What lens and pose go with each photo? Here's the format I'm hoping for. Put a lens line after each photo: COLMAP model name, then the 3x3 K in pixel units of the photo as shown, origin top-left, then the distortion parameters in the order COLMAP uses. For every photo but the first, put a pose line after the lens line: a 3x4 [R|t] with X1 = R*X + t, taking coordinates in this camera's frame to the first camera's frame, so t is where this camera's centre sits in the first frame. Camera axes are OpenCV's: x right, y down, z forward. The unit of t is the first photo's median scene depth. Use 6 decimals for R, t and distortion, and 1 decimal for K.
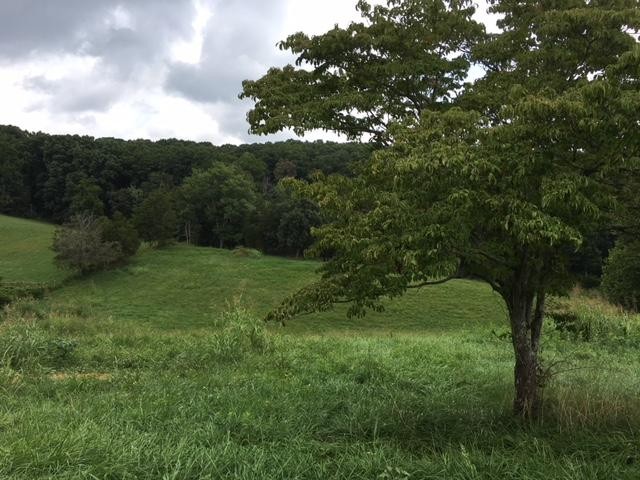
lens RADIAL K [[543.9, 0, 320.6], [0, 543.9, 242.0], [0, 0, 1]] dist [0.079050, -0.104116]
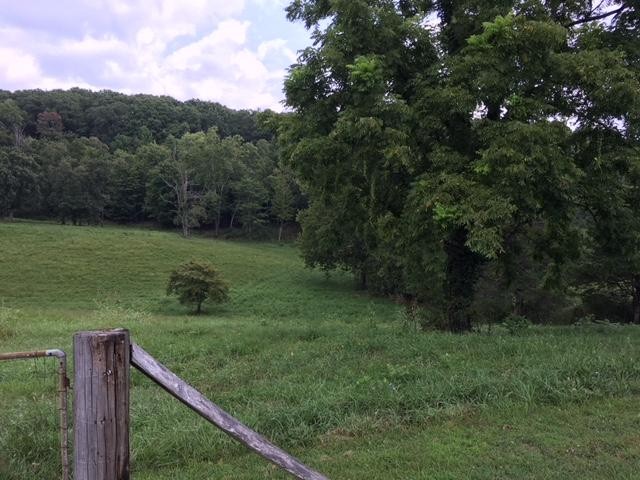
lens RADIAL K [[543.9, 0, 320.3], [0, 543.9, 237.5], [0, 0, 1]] dist [0.079050, -0.104116]
pose [[0.963385, -0.021899, 0.267227, 0.125583], [0.003747, 0.997661, 0.068250, -0.001335], [-0.268097, -0.064750, 0.961214, -0.005237]]
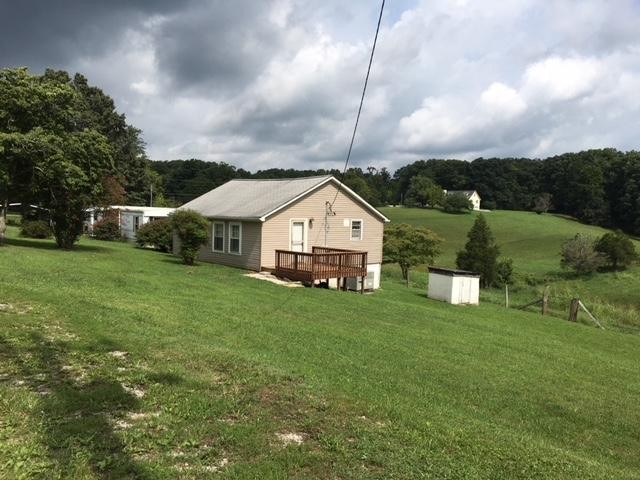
lens RADIAL K [[543.9, 0, 321.9], [0, 543.9, 244.2], [0, 0, 1]] dist [0.079050, -0.104116]
pose [[0.486772, 0.059730, -0.871485, 0.224954], [-0.059361, 0.997615, 0.035219, -0.013467], [0.871510, 0.034589, 0.489157, -0.129732]]
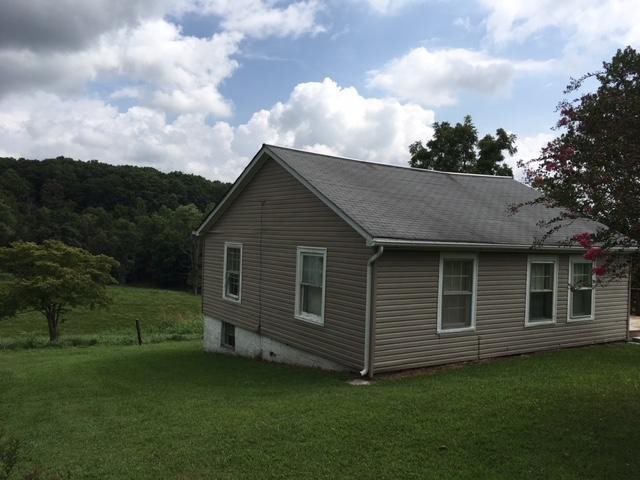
lens RADIAL K [[543.9, 0, 319.1], [0, 543.9, 242.3], [0, 0, 1]] dist [0.079050, -0.104116]
pose [[0.931747, 0.019520, 0.362582, 0.028850], [-0.009424, 0.999518, -0.029594, -0.012301], [-0.362985, 0.024158, 0.931482, -0.135536]]
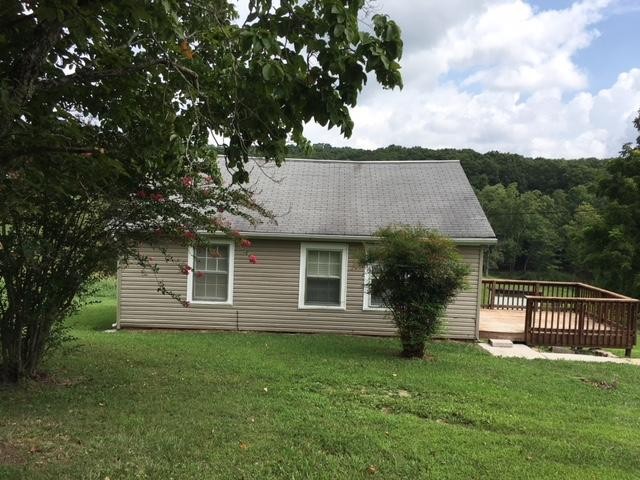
lens RADIAL K [[543.9, 0, 322.5], [0, 543.9, 238.3], [0, 0, 1]] dist [0.079050, -0.104116]
pose [[0.973269, 0.038183, -0.226470, 0.093258], [-0.036117, 0.999260, 0.013262, -0.014550], [0.226809, -0.004728, 0.973928, -0.151447]]
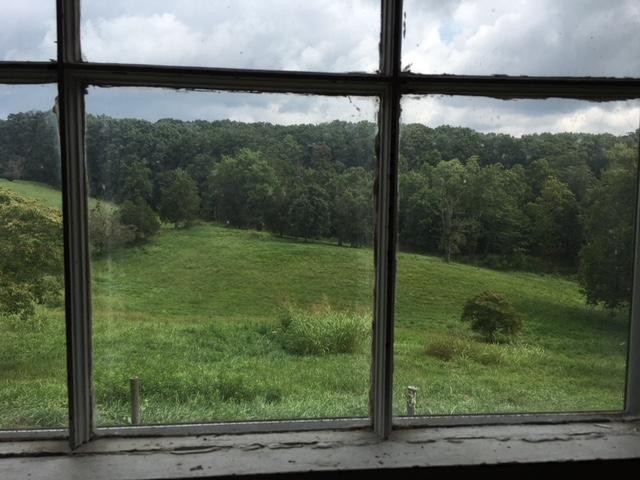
lens RADIAL K [[543.9, 0, 319.6], [0, 543.9, 245.9], [0, 0, 1]] dist [0.079050, -0.104116]
pose [[0.990810, 0.026235, -0.132694, 0.078451], [-0.019270, 0.998382, 0.053502, -0.011993], [0.133883, -0.050453, 0.989712, -0.036396]]
